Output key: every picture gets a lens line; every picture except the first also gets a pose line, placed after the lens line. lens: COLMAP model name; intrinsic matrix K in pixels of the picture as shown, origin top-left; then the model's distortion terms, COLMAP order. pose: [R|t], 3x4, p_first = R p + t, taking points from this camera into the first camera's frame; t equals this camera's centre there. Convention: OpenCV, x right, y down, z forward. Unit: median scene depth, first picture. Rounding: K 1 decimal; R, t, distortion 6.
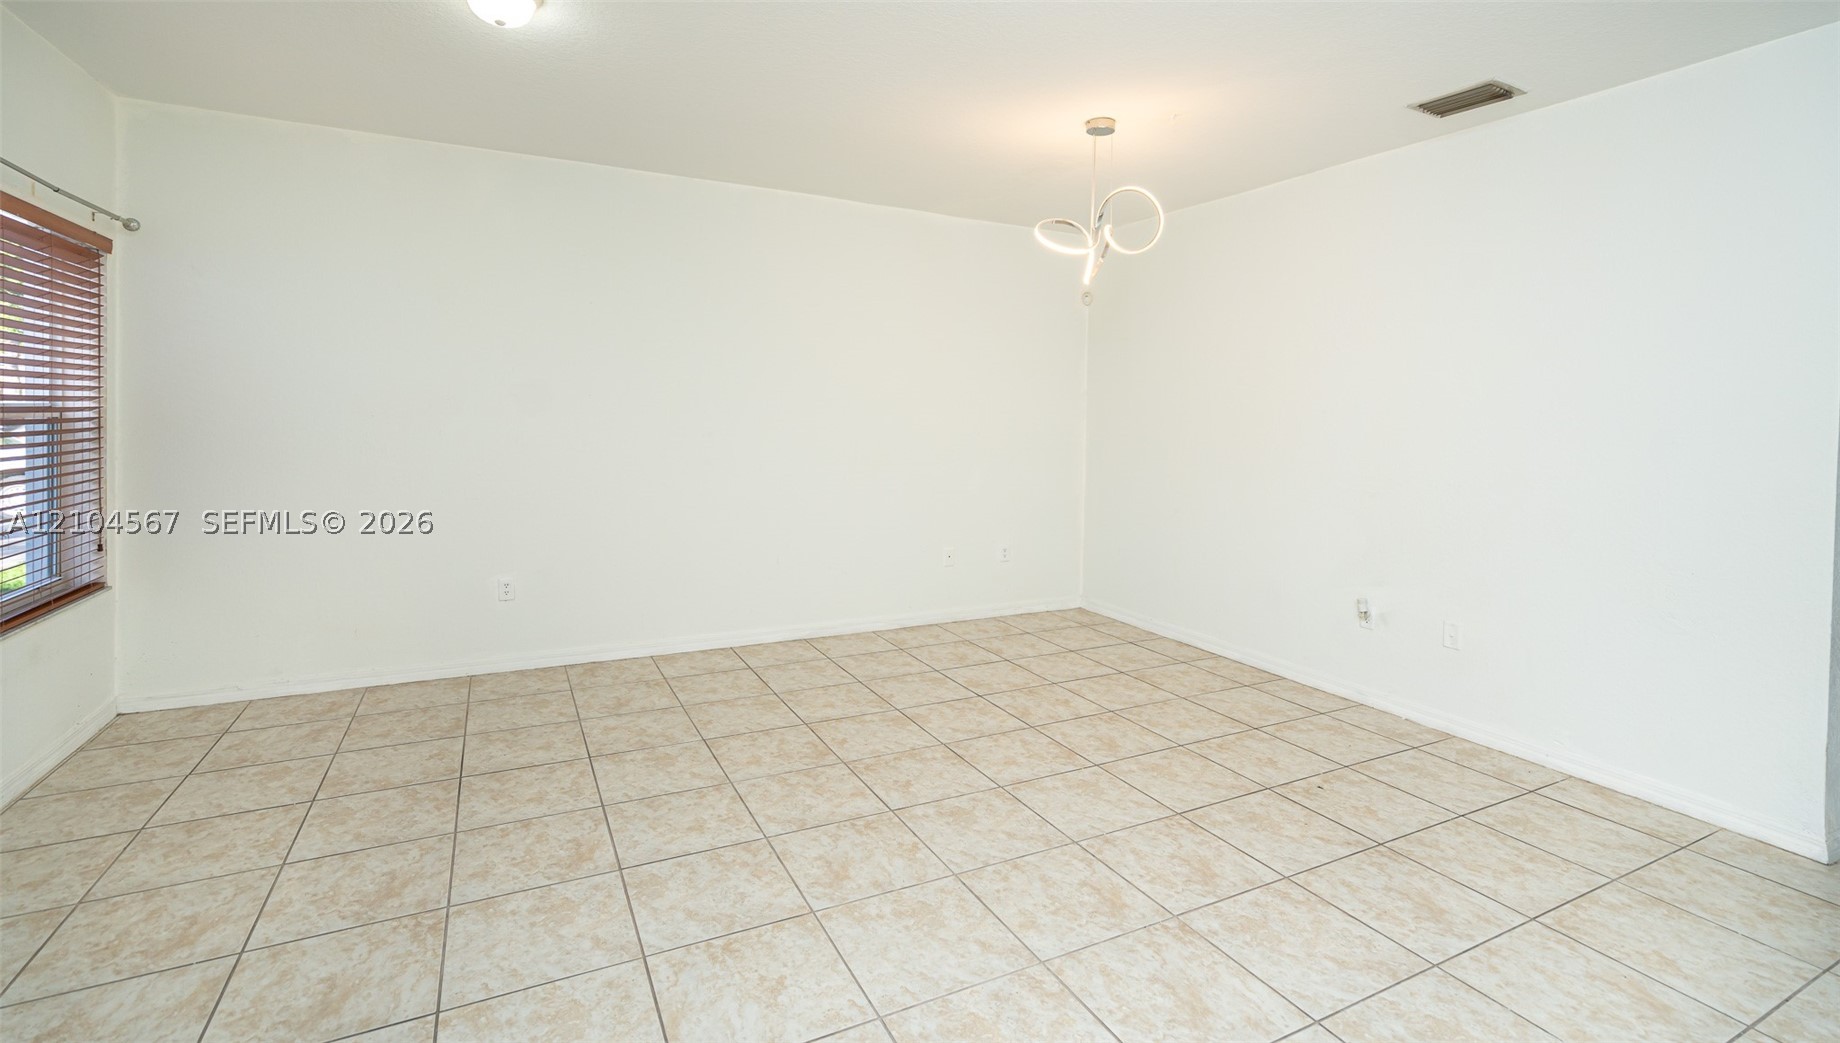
lens RADIAL K [[823.7, 0, 920.0], [0, 823.7, 521.5], [0, 0, 1]] dist [-0.001232, 0.005764]
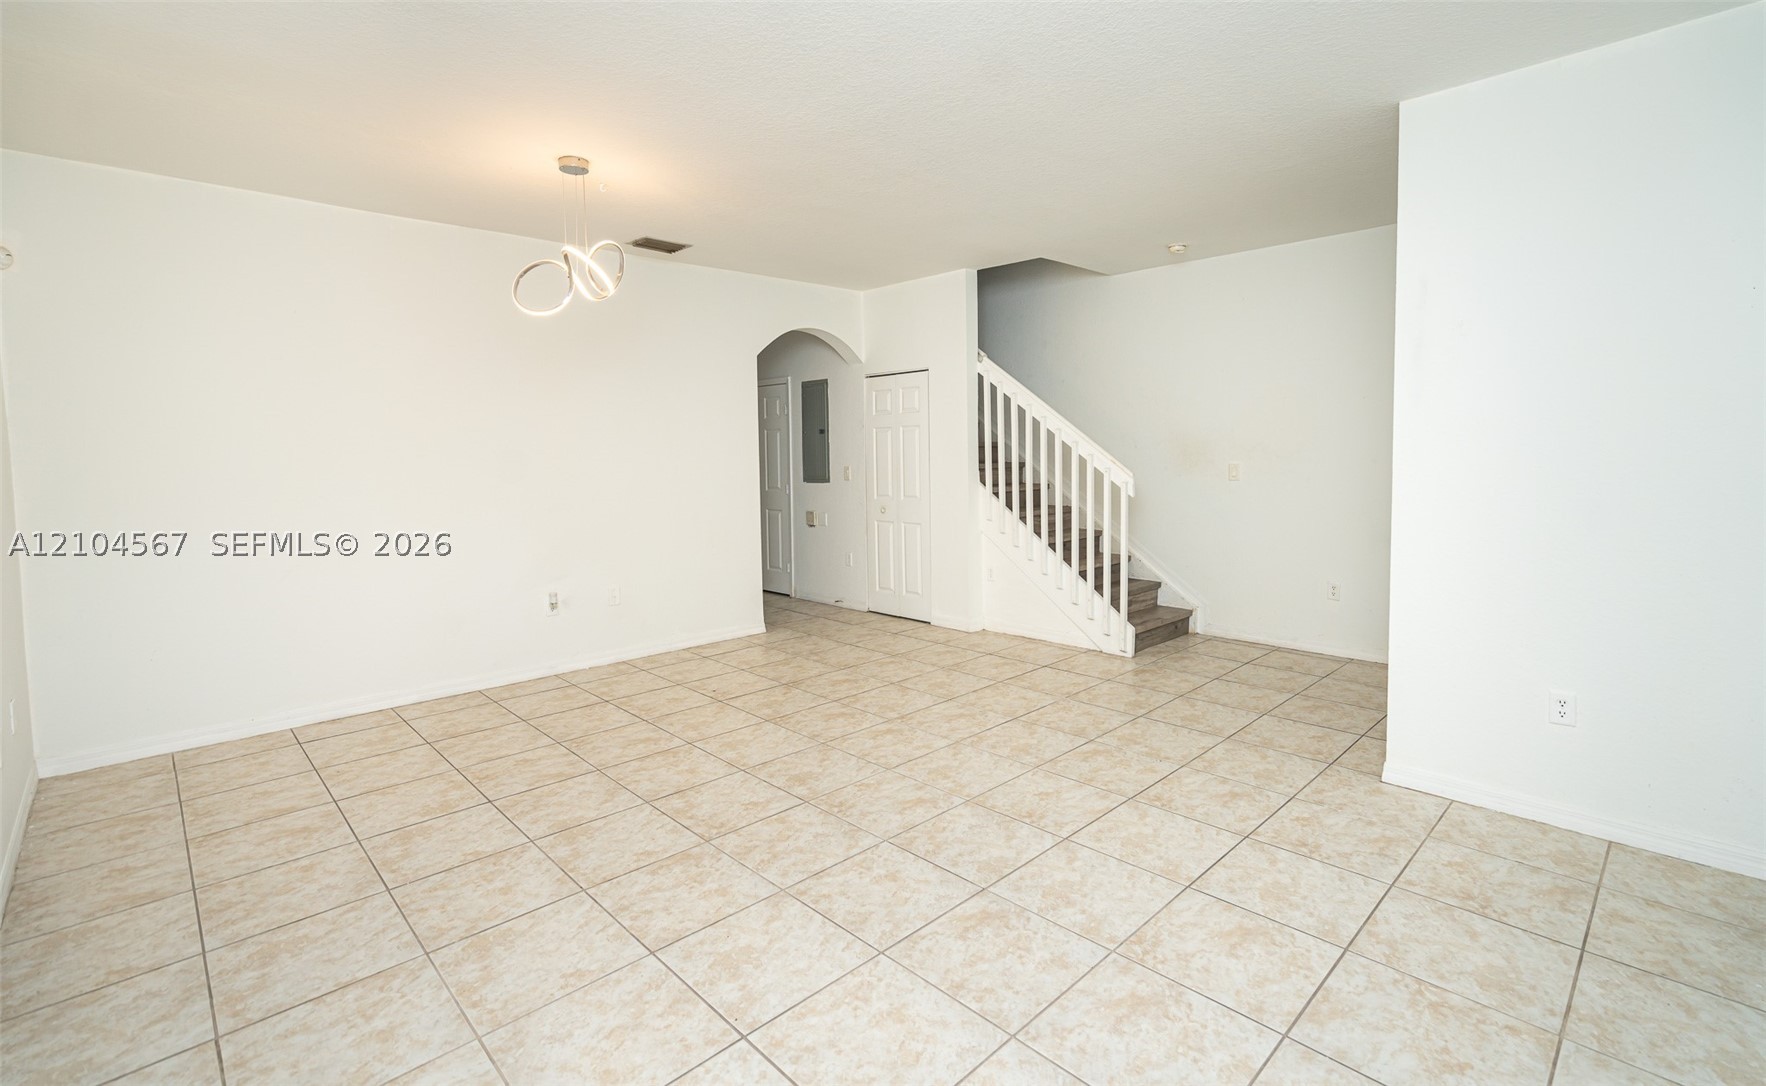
lens RADIAL K [[786.0, 0, 883.0], [0, 786.0, 543.0], [0, 0, 1]] dist [-0.000281, 0.000805]
pose [[-0.286571, -0.123194, 0.950105, -0.986384], [0.127043, 0.978054, 0.165137, -0.154174], [-0.949598, 0.168027, -0.264631, 1.058265]]
